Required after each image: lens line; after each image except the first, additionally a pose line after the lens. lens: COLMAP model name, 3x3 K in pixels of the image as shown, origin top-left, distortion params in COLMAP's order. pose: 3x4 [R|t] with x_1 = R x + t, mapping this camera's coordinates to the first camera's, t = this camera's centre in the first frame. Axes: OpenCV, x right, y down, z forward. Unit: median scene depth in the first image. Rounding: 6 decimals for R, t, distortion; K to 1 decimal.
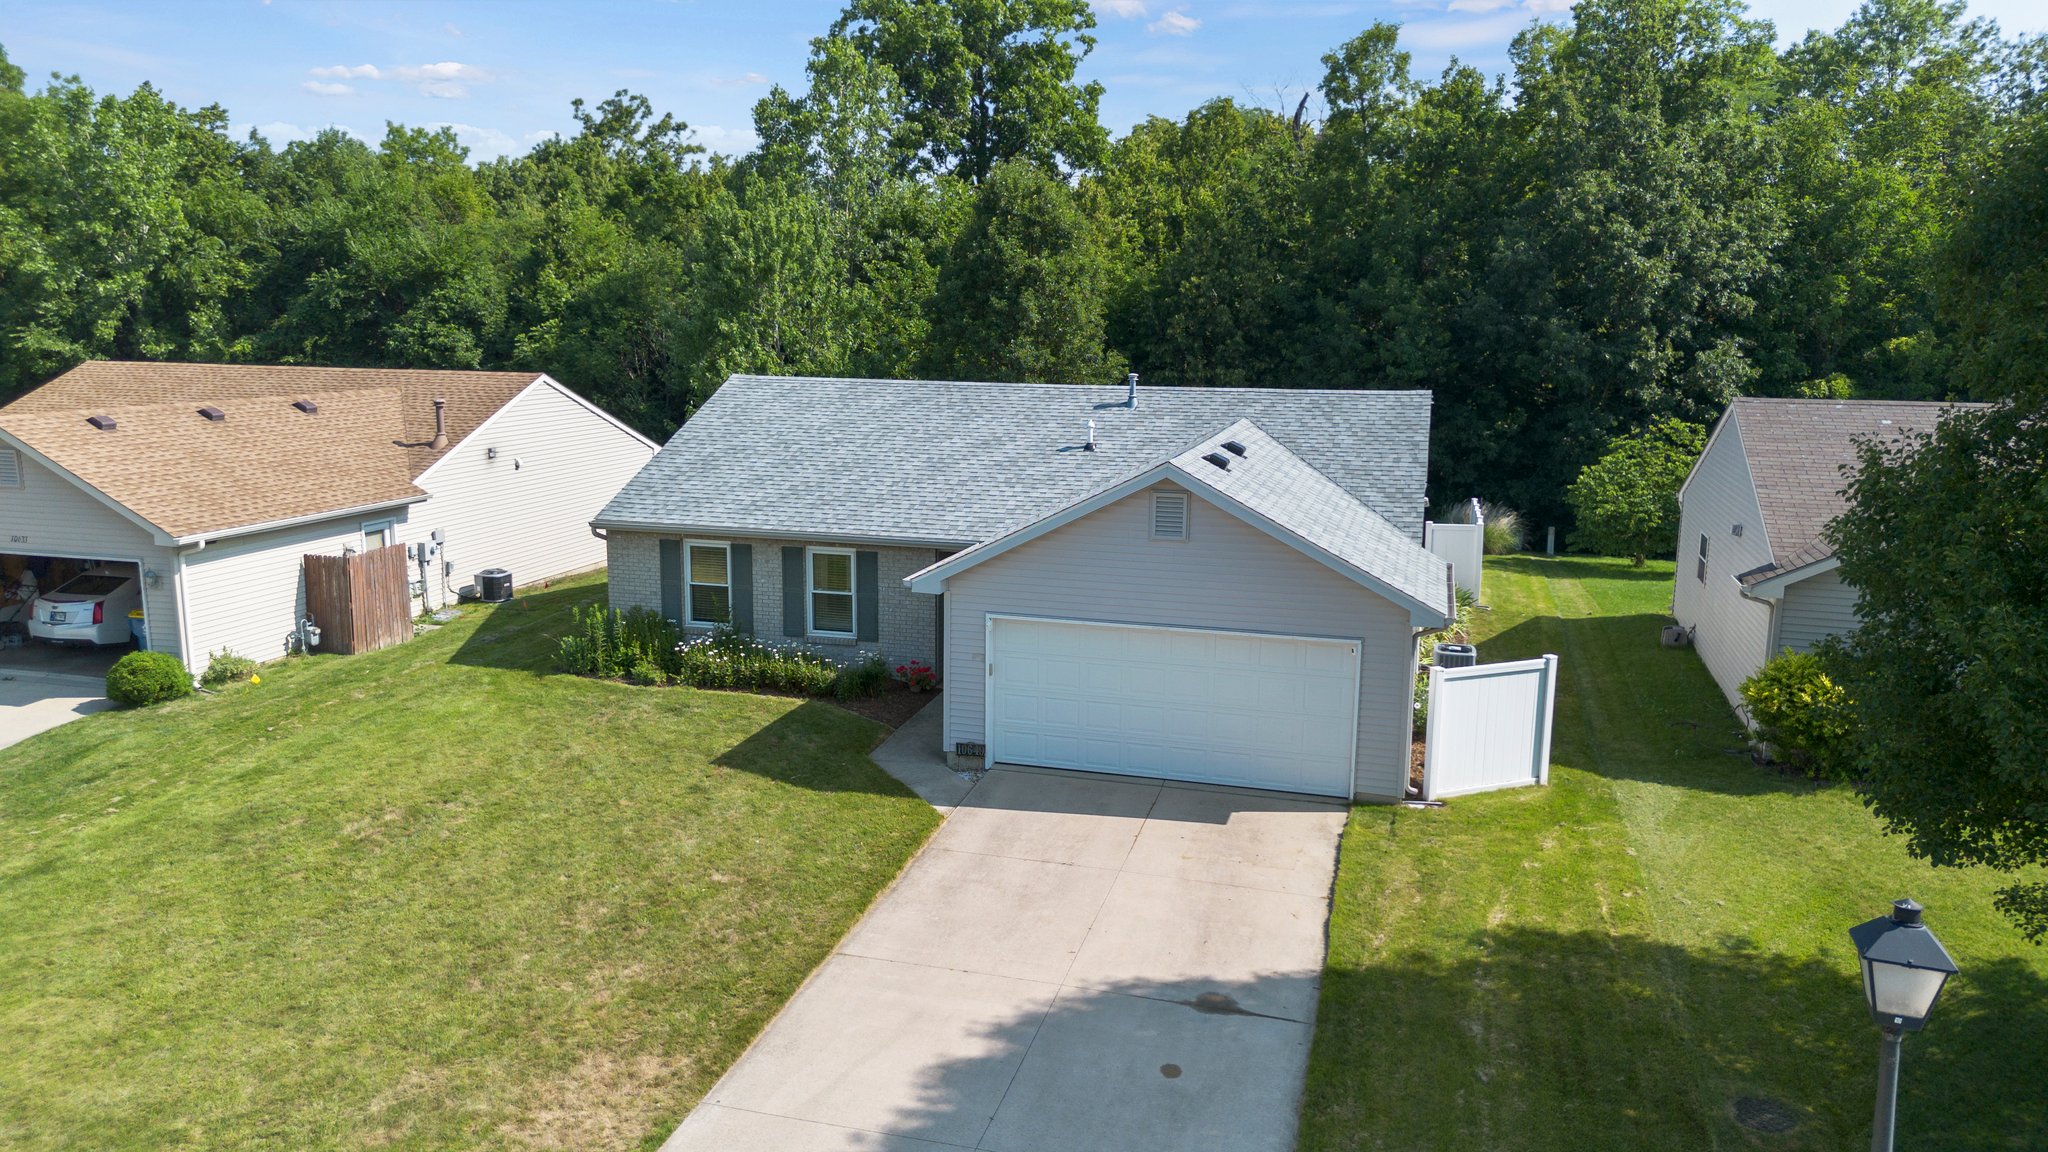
lens RADIAL K [[1454.9, 0, 1025.8], [0, 1454.9, 574.5], [0, 0, 1]] dist [0.067819, -0.071782]
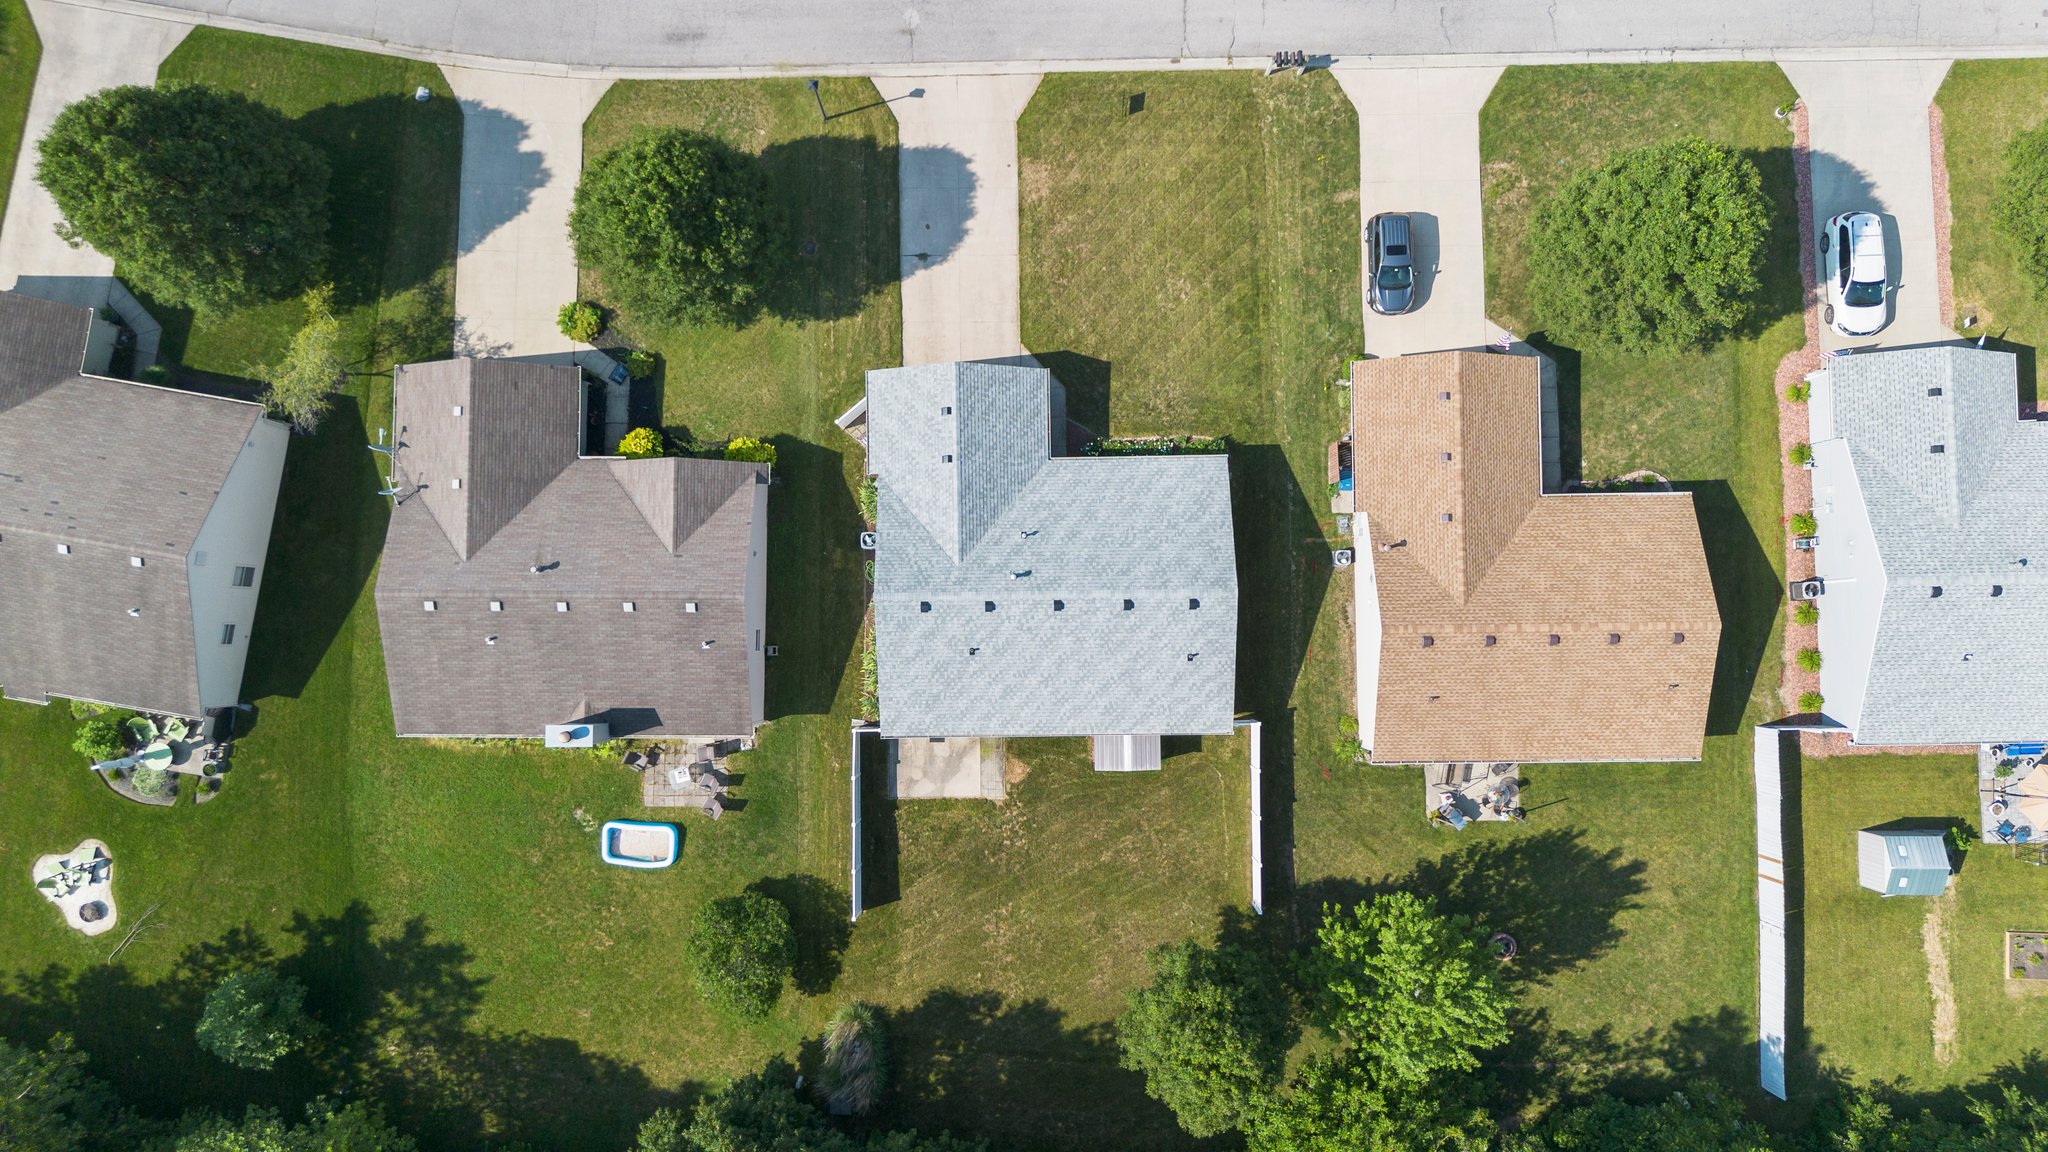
lens RADIAL K [[1454.9, 0, 1025.8], [0, 1454.9, 574.5], [0, 0, 1]] dist [0.067819, -0.071782]
pose [[-0.959759, 0.280416, -0.015126, 0.091840], [-0.053774, -0.130648, 0.989969, -2.277856], [0.275627, 0.950946, 0.140470, 0.760589]]
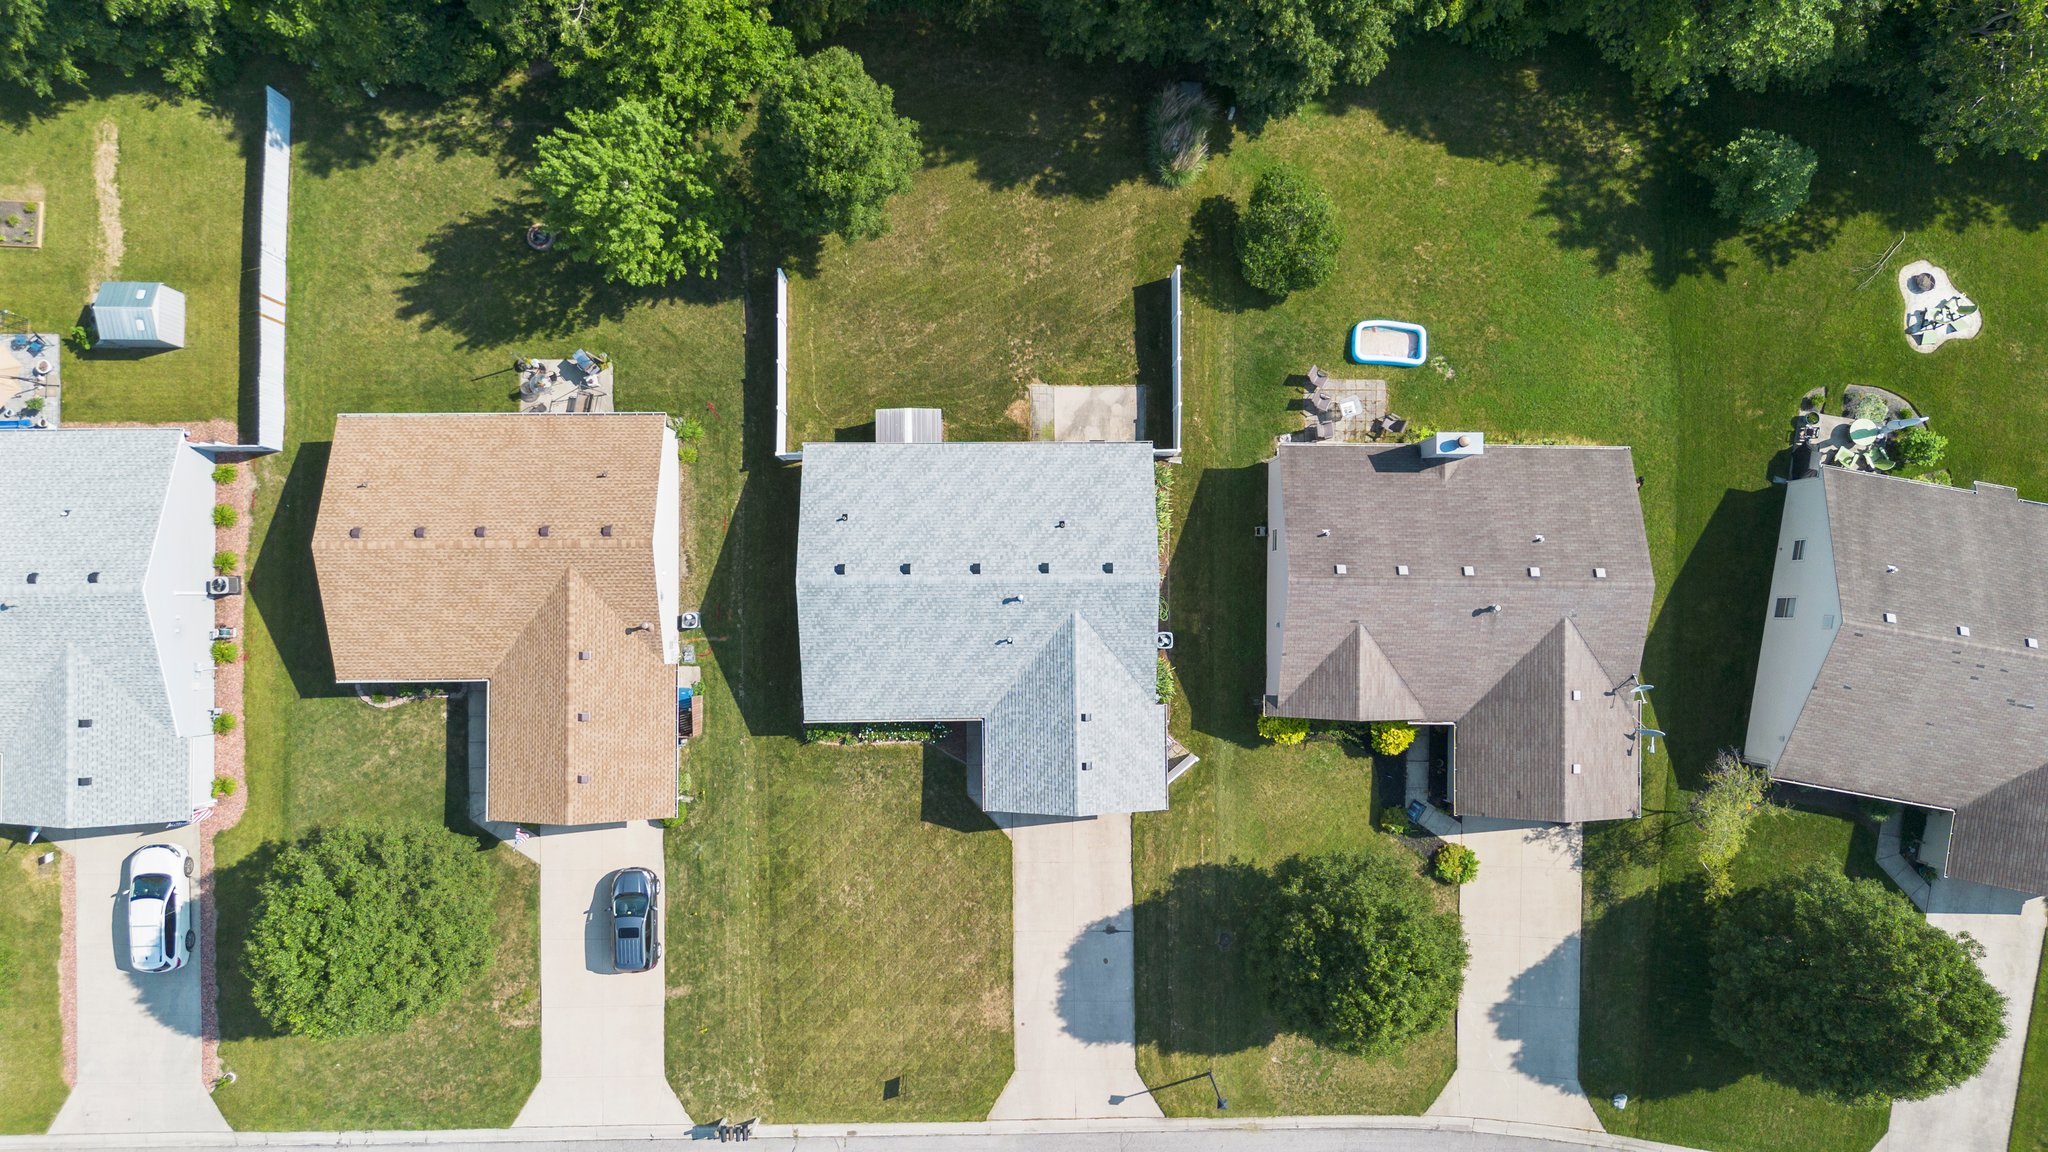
lens RADIAL K [[1454.9, 0, 1025.8], [0, 1454.9, 574.5], [0, 0, 1]] dist [0.067819, -0.071782]
pose [[0.961270, -0.275271, 0.013615, 0.065561], [0.043367, 0.199856, 0.978865, -2.262665], [-0.272174, -0.940363, 0.204054, 0.650761]]
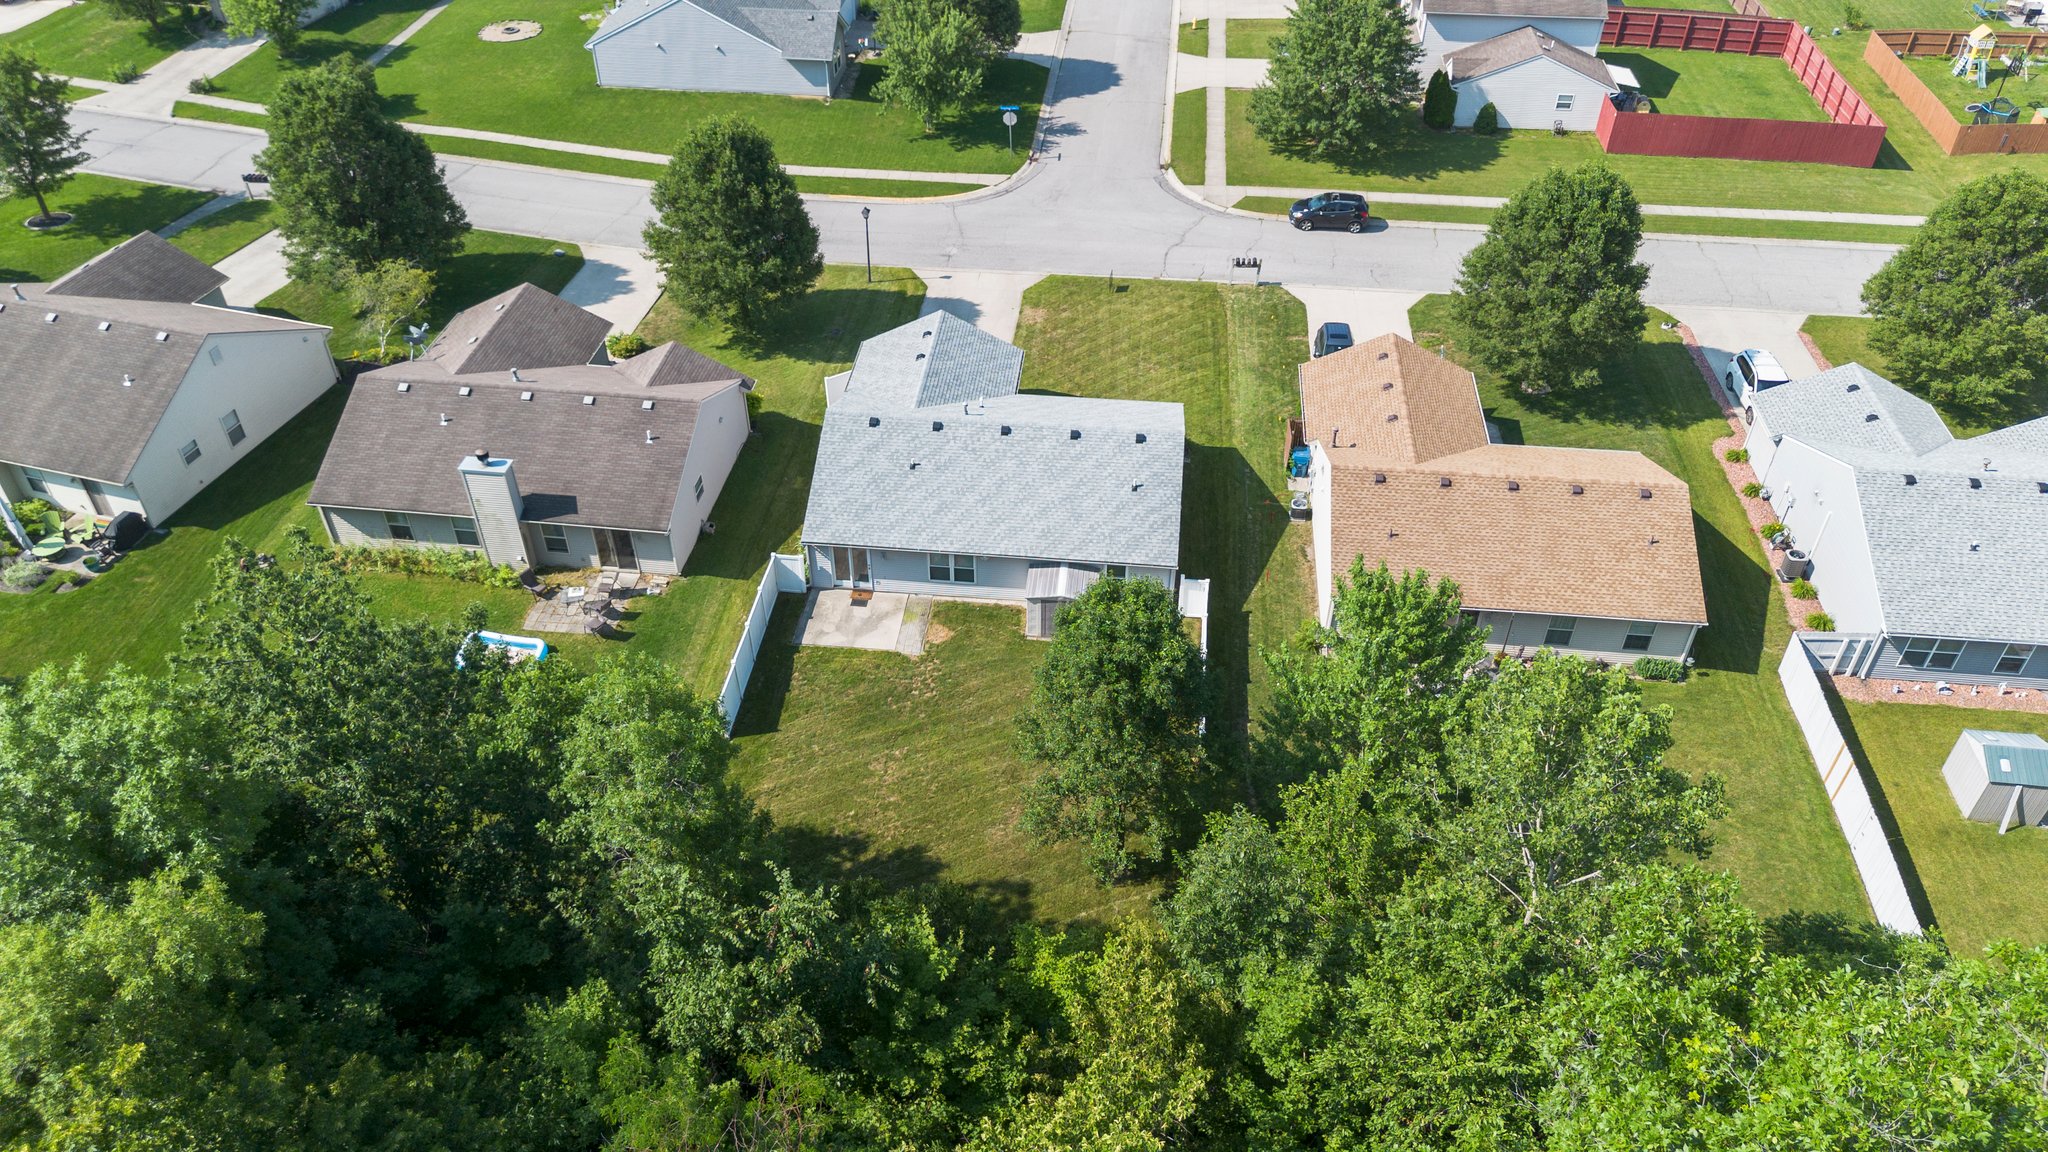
lens RADIAL K [[1454.9, 0, 1025.8], [0, 1454.9, 574.5], [0, 0, 1]] dist [0.067819, -0.071782]
pose [[-0.985432, 0.096902, -0.139762, 0.320190], [-0.044406, 0.646682, 0.761466, -1.658932], [0.164169, 0.756579, -0.632958, 2.666009]]
